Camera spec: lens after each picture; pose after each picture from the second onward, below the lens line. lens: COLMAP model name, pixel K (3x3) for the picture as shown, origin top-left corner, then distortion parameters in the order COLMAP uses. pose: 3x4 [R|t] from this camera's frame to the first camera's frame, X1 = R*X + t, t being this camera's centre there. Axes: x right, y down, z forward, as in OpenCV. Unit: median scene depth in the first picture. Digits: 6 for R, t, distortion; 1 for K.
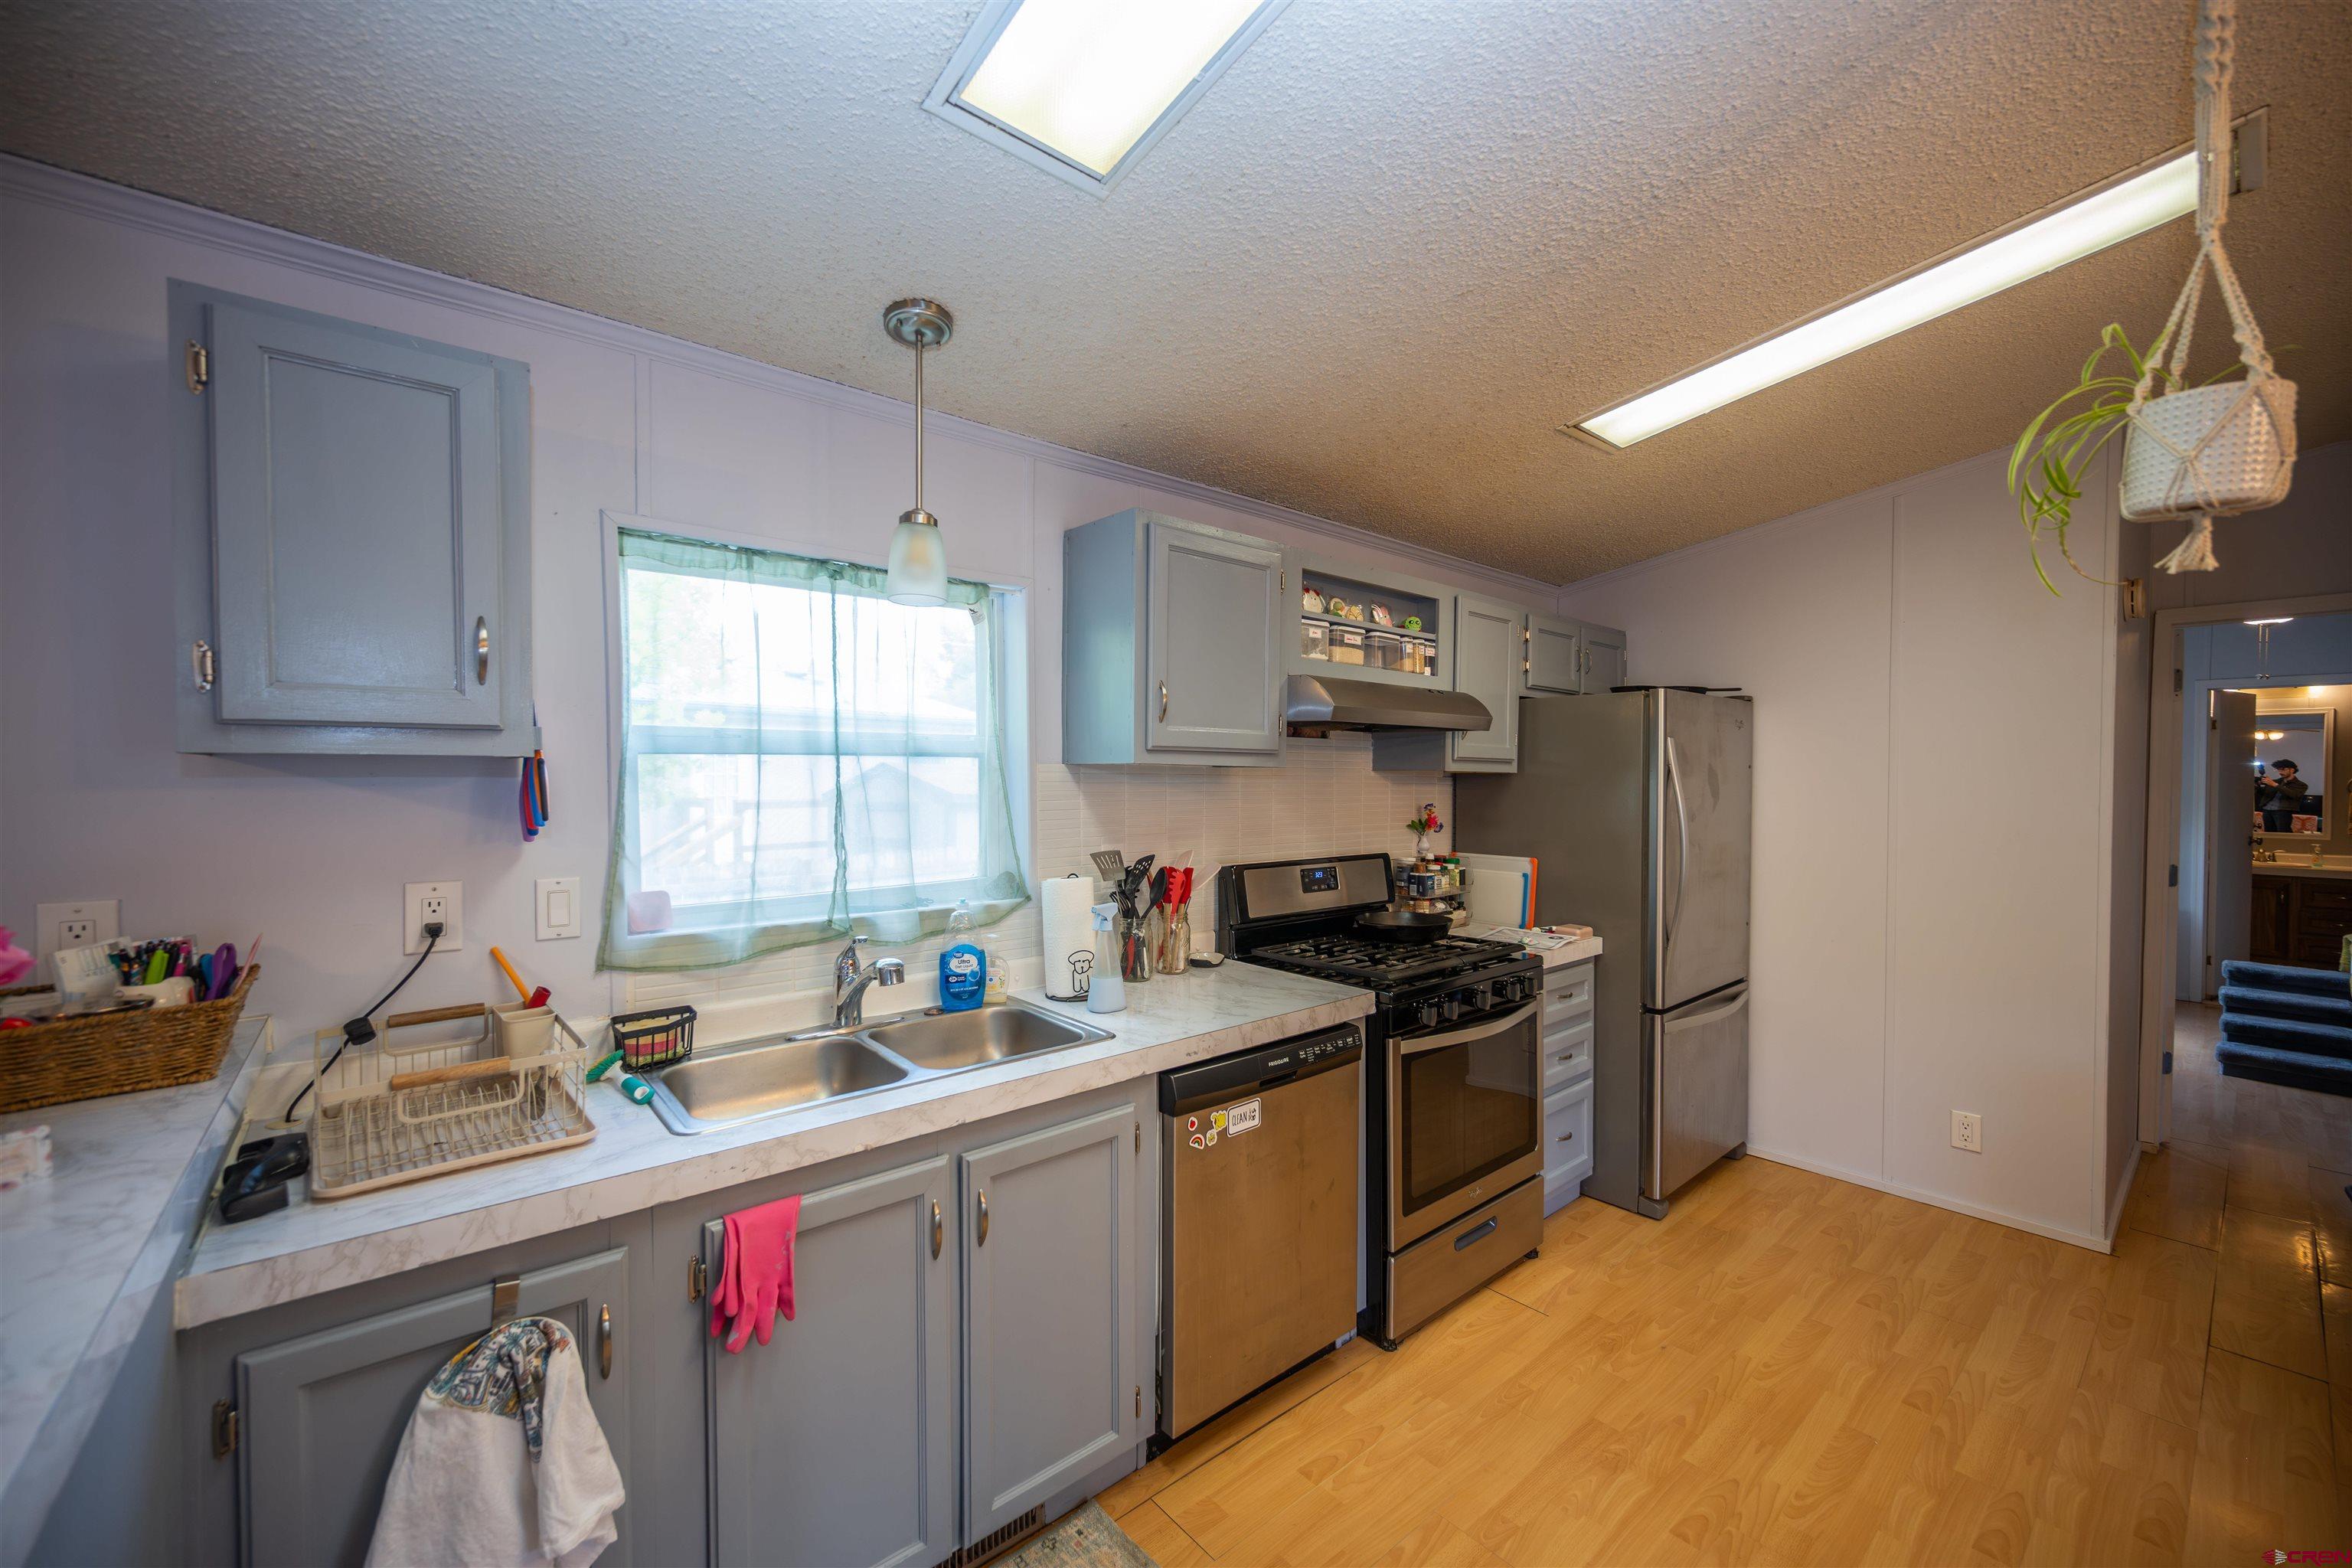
lens RADIAL K [[925.7, 0, 1174.6], [0, 925.7, 790.7], [0, 0, 1]] dist [-0.002302, 0.000746]
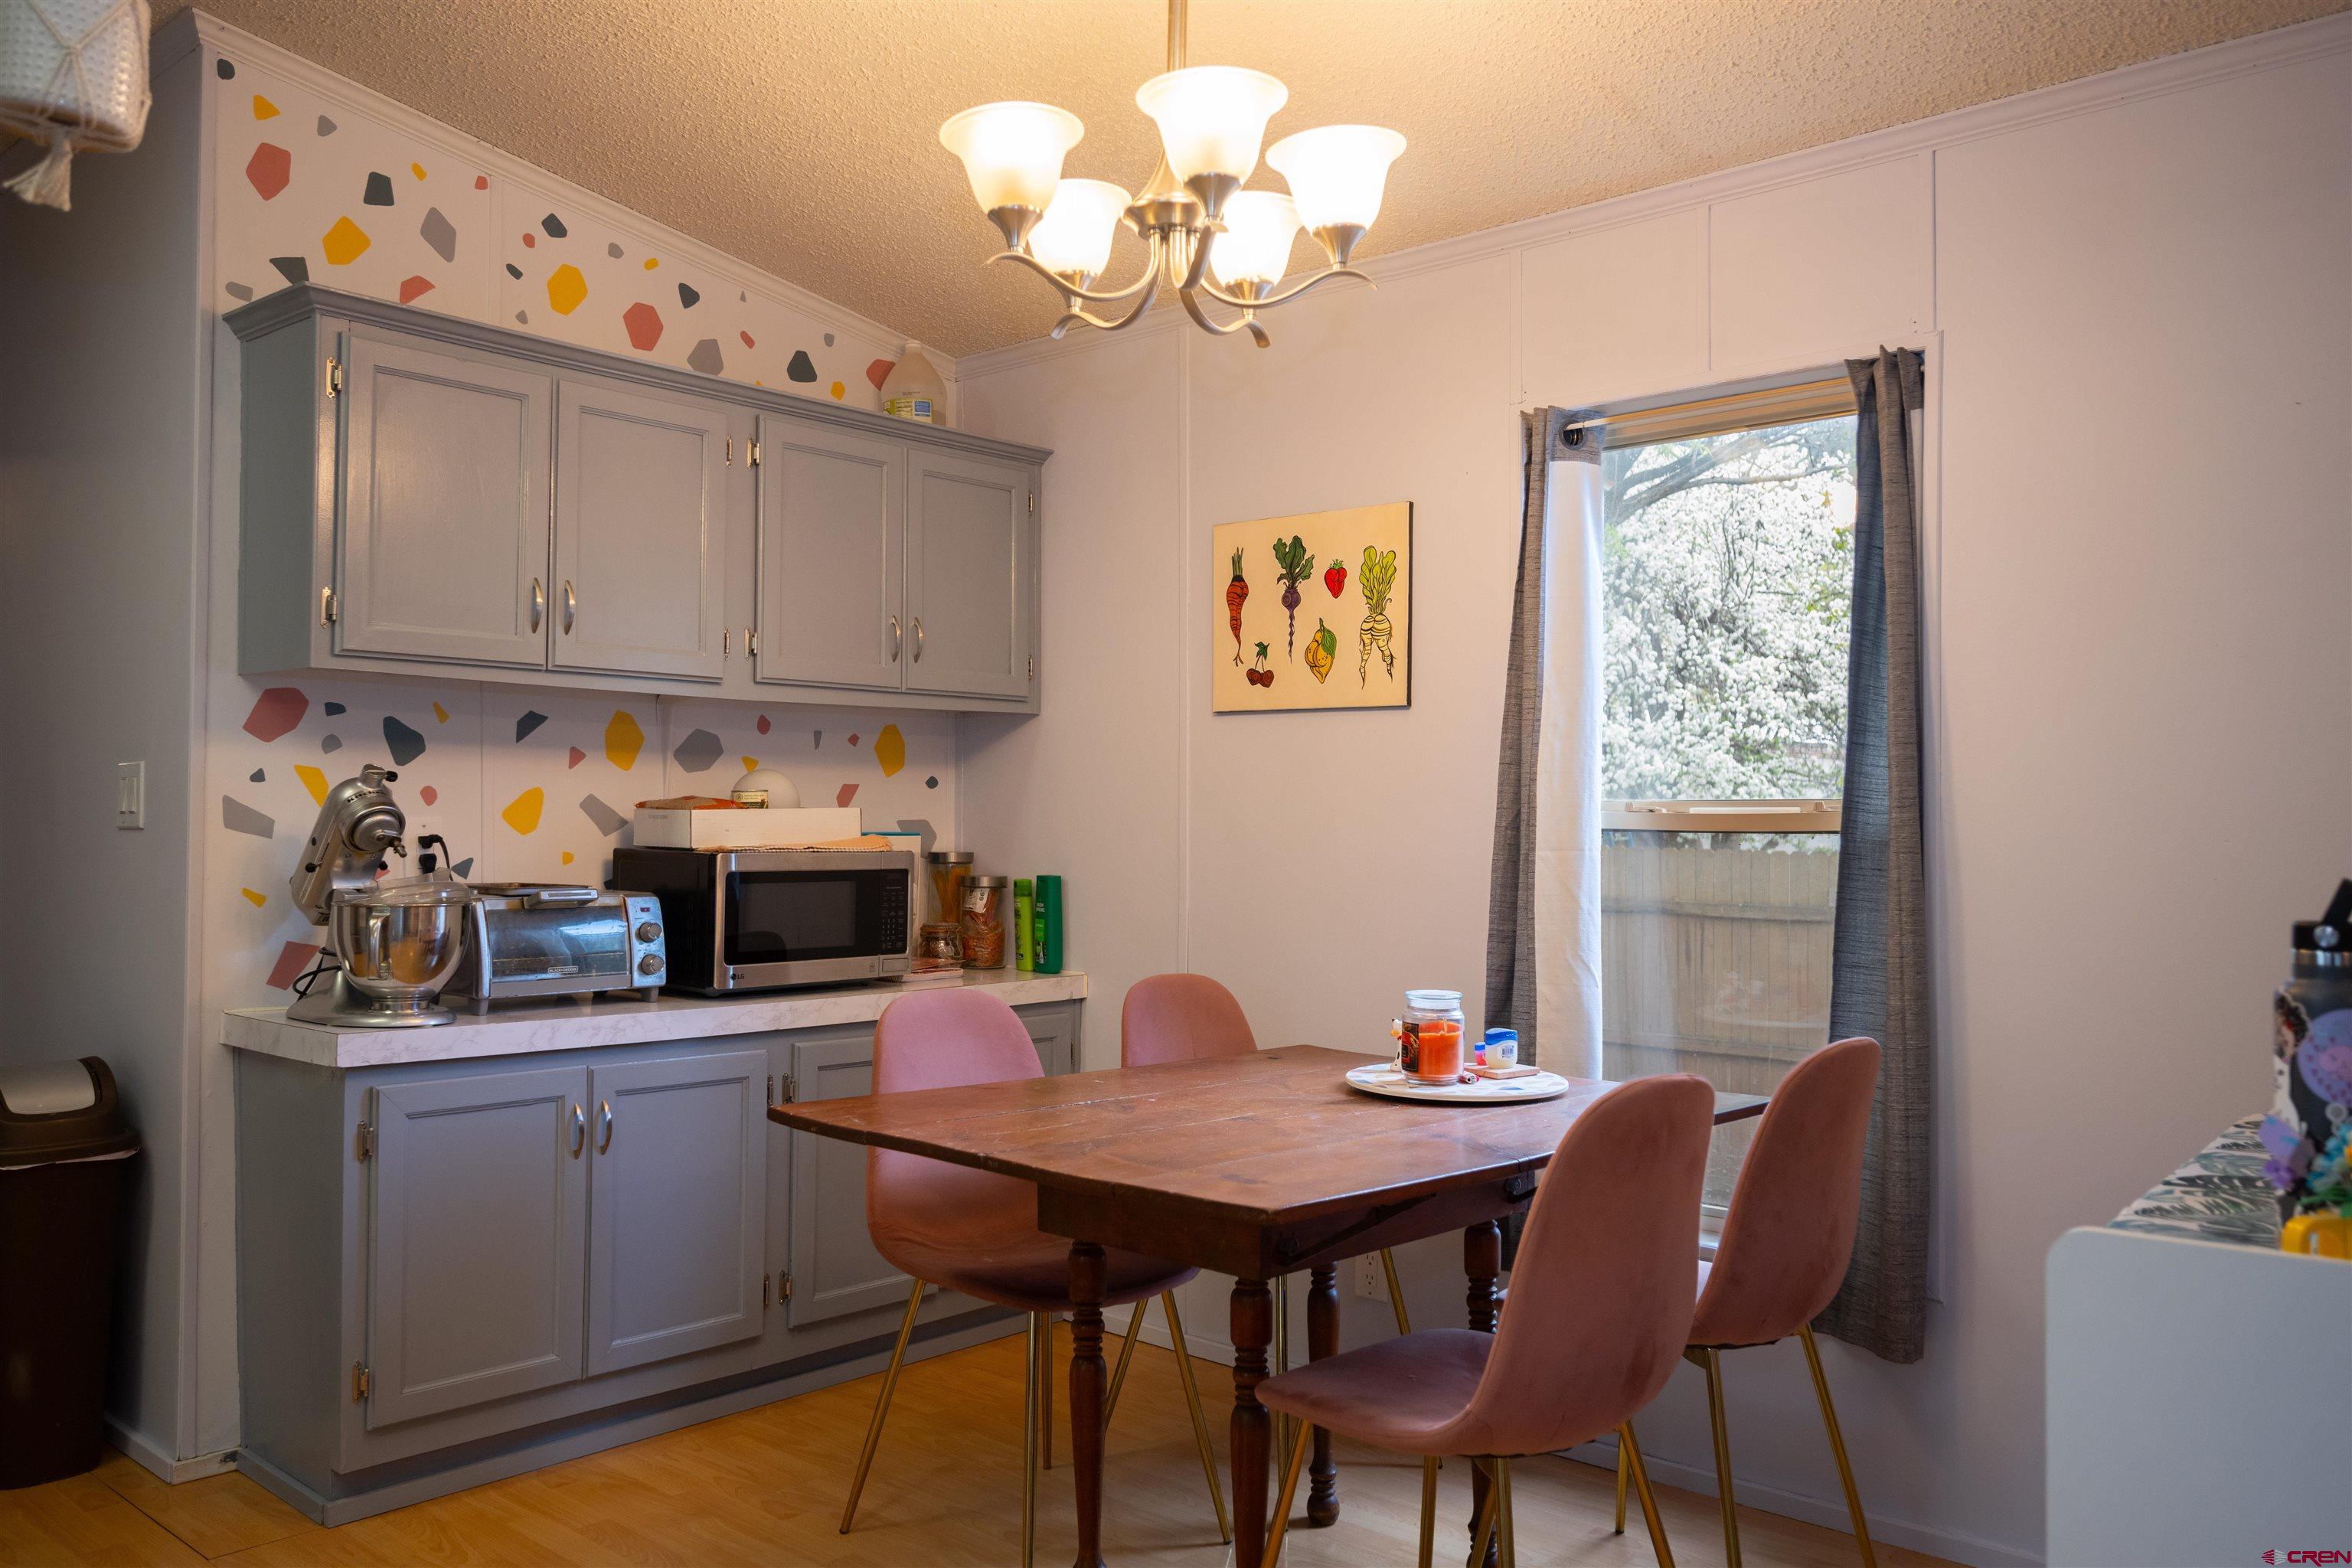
lens RADIAL K [[1787.2, 0, 1190.5], [0, 1787.2, 789.7], [0, 0, 1]] dist [-0.011620, 0.012576]
pose [[-0.146254, 0.013277, 0.989158, -0.179405], [0.015188, 0.999822, -0.011175, 0.103694], [-0.989130, 0.013389, -0.146430, 0.113531]]
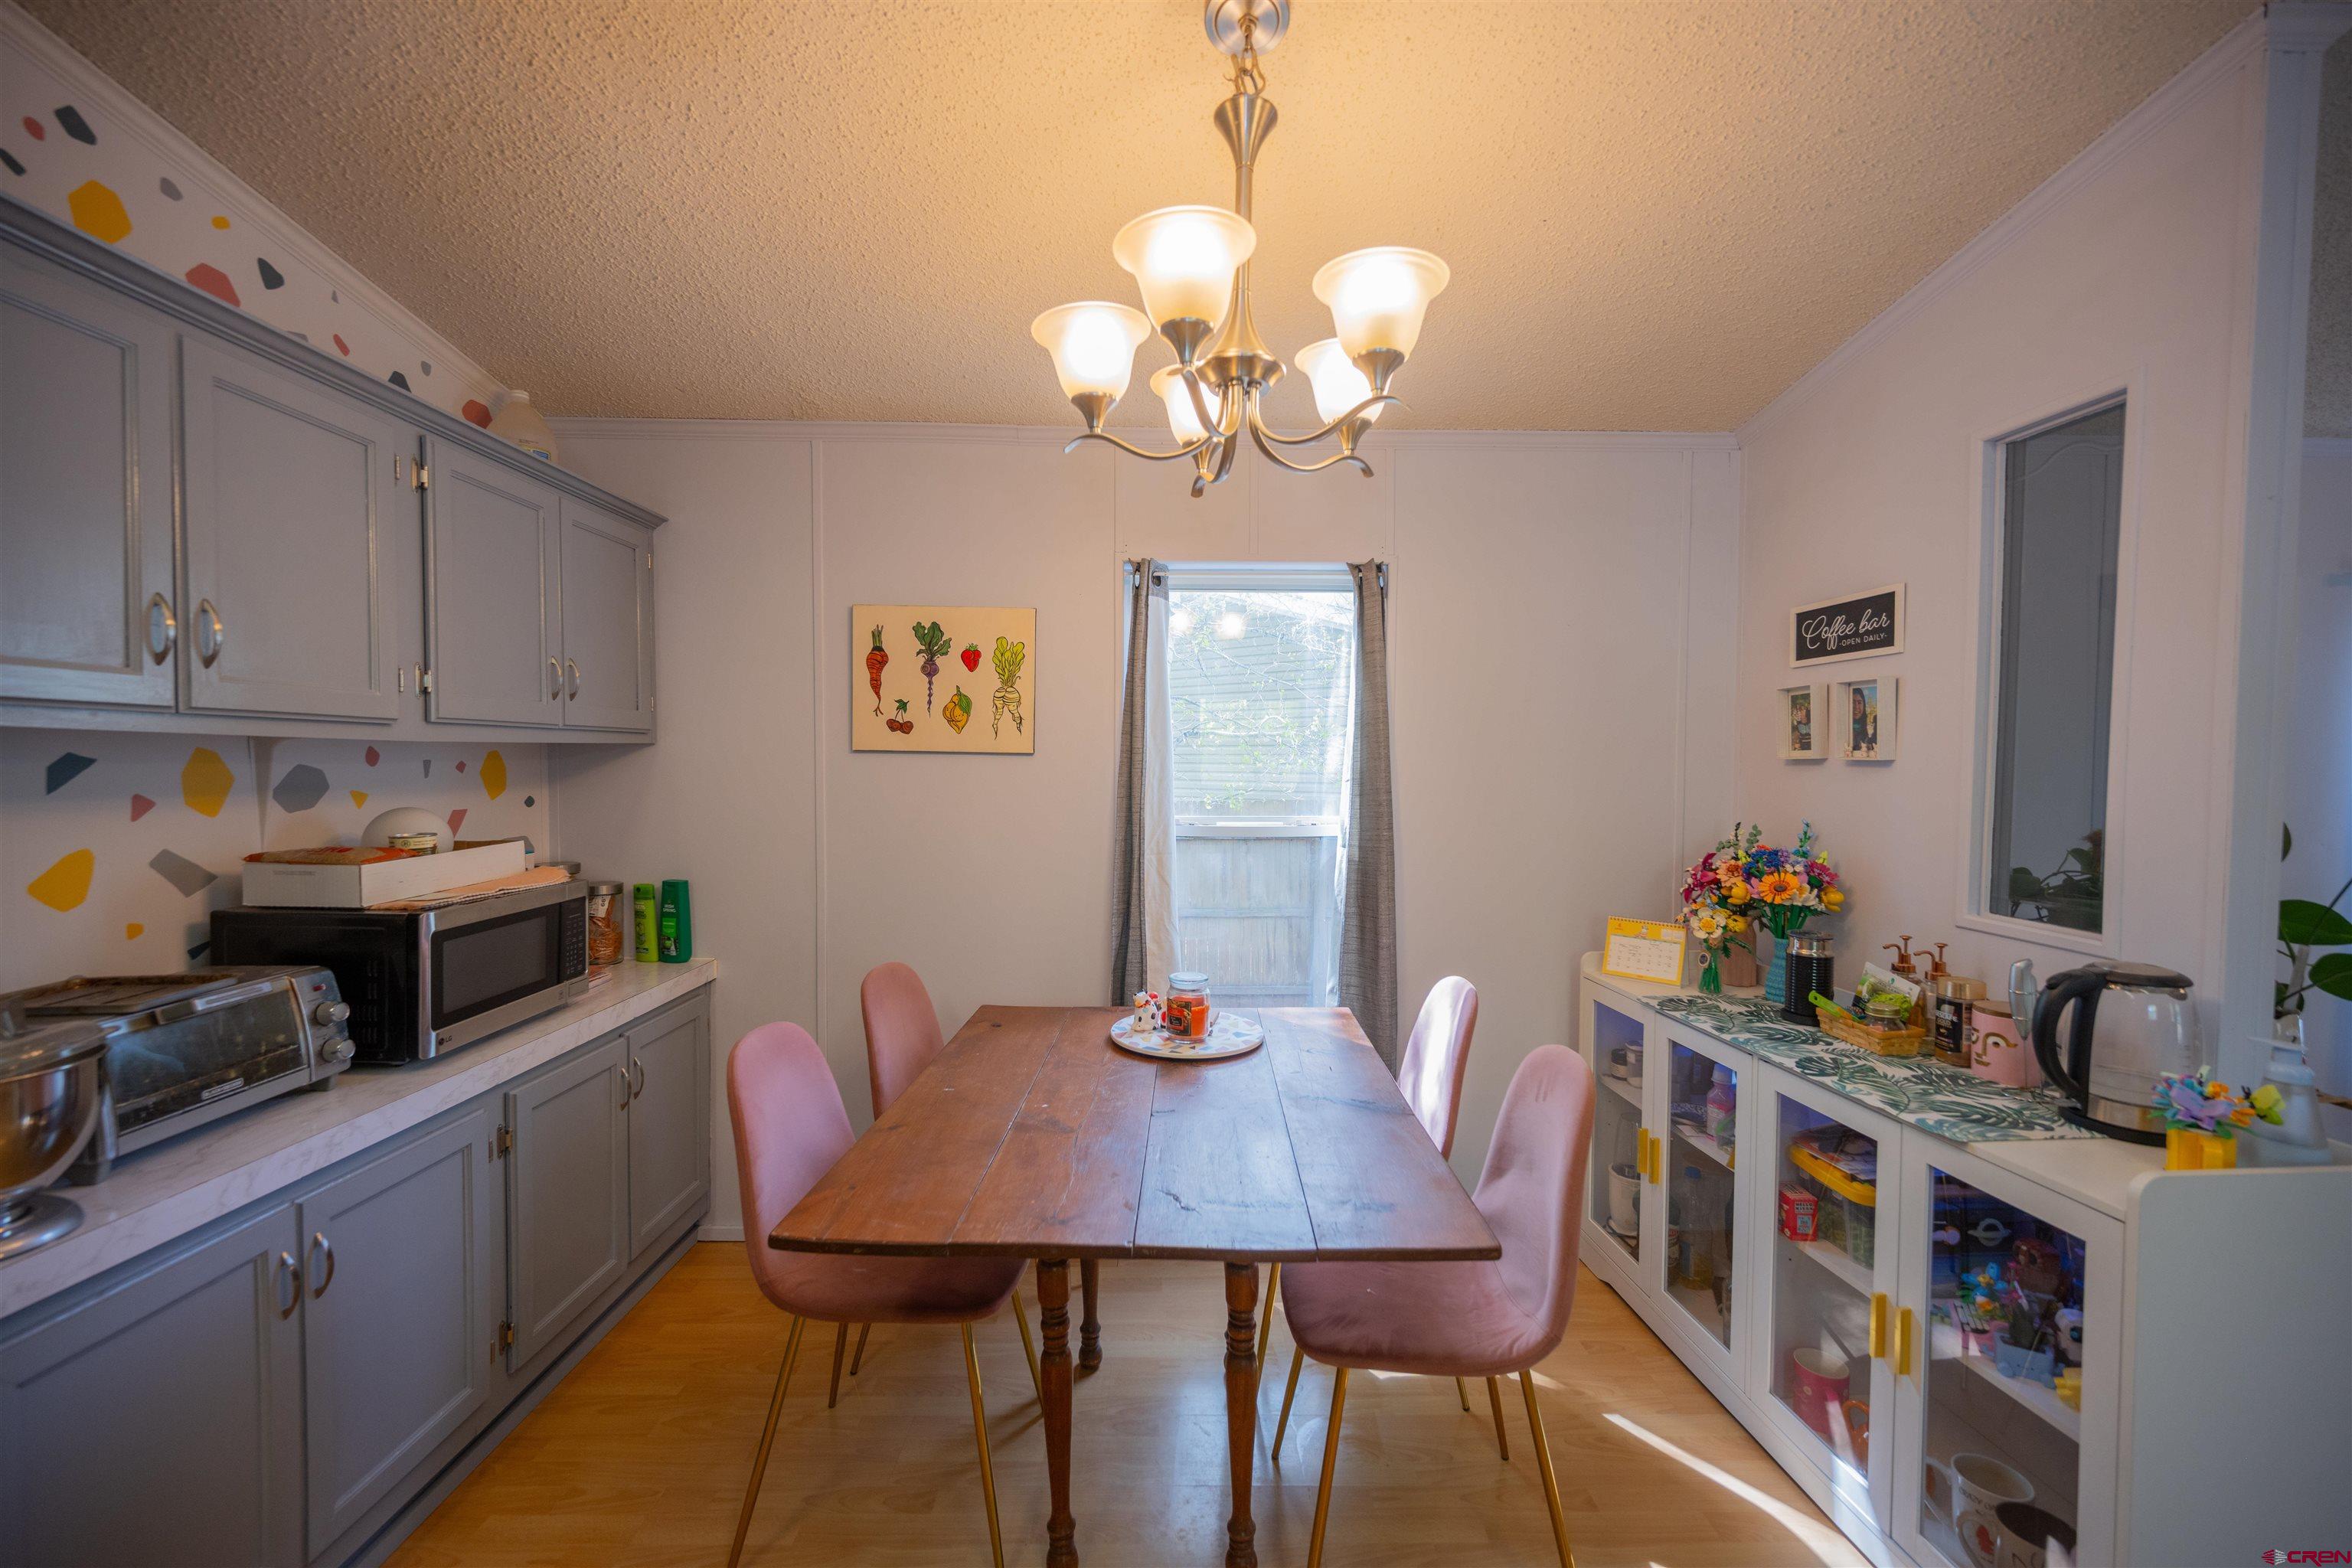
lens RADIAL K [[925.7, 0, 1183.0], [0, 925.7, 792.5], [0, 0, 1]] dist [-0.002302, 0.000746]
pose [[-0.775886, -0.028959, 0.630208, 0.337649], [0.005032, 0.998630, 0.052083, 0.025092], [-0.630853, 0.043581, -0.774677, 0.398403]]
